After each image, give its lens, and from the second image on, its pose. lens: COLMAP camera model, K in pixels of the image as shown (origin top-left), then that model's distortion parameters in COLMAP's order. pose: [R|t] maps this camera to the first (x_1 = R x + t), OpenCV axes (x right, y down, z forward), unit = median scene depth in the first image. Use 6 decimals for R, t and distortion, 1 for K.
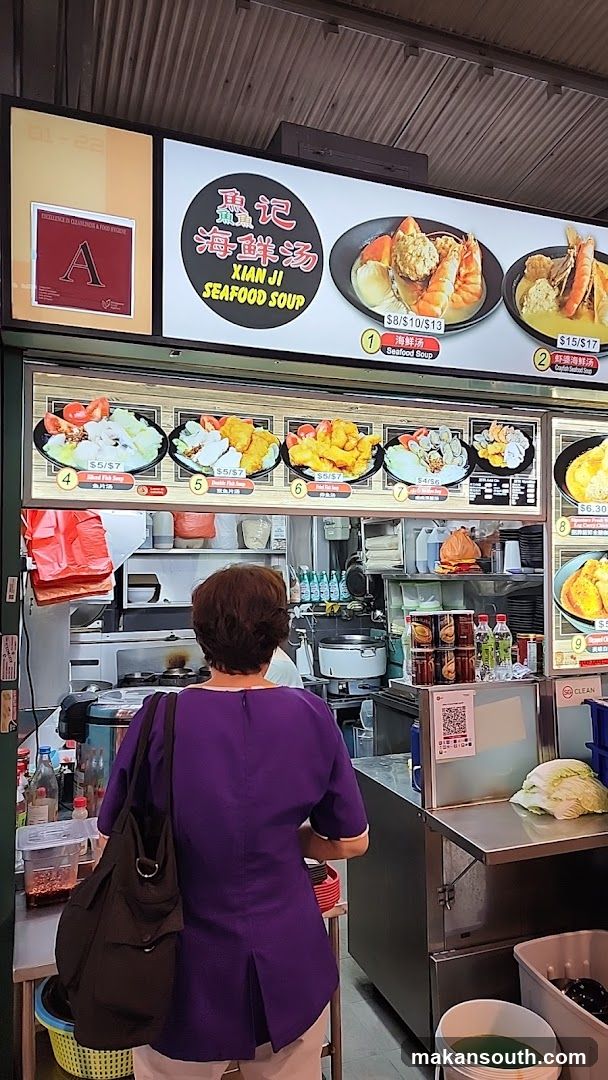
lens RADIAL K [[720.7, 0, 304.0], [0, 720.7, 540.0], [0, 0, 1]] dist [0.147471, -0.243951]
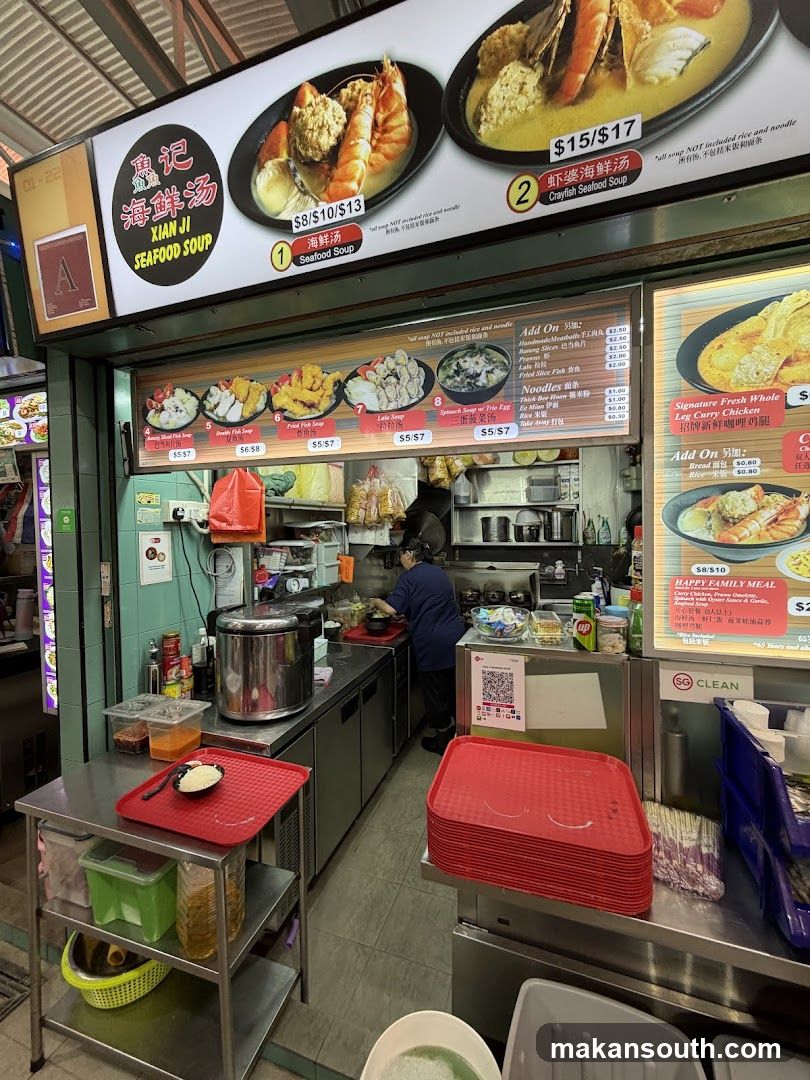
lens RADIAL K [[433.9, 0, 403.9], [0, 433.9, 534.7], [0, 0, 1]] dist [0.003478, -0.000444]
pose [[0.761997, 0.012997, -0.647450, 0.528080], [0.033859, 0.997631, 0.059876, 0.038136], [0.646695, -0.067547, 0.759752, 0.640567]]
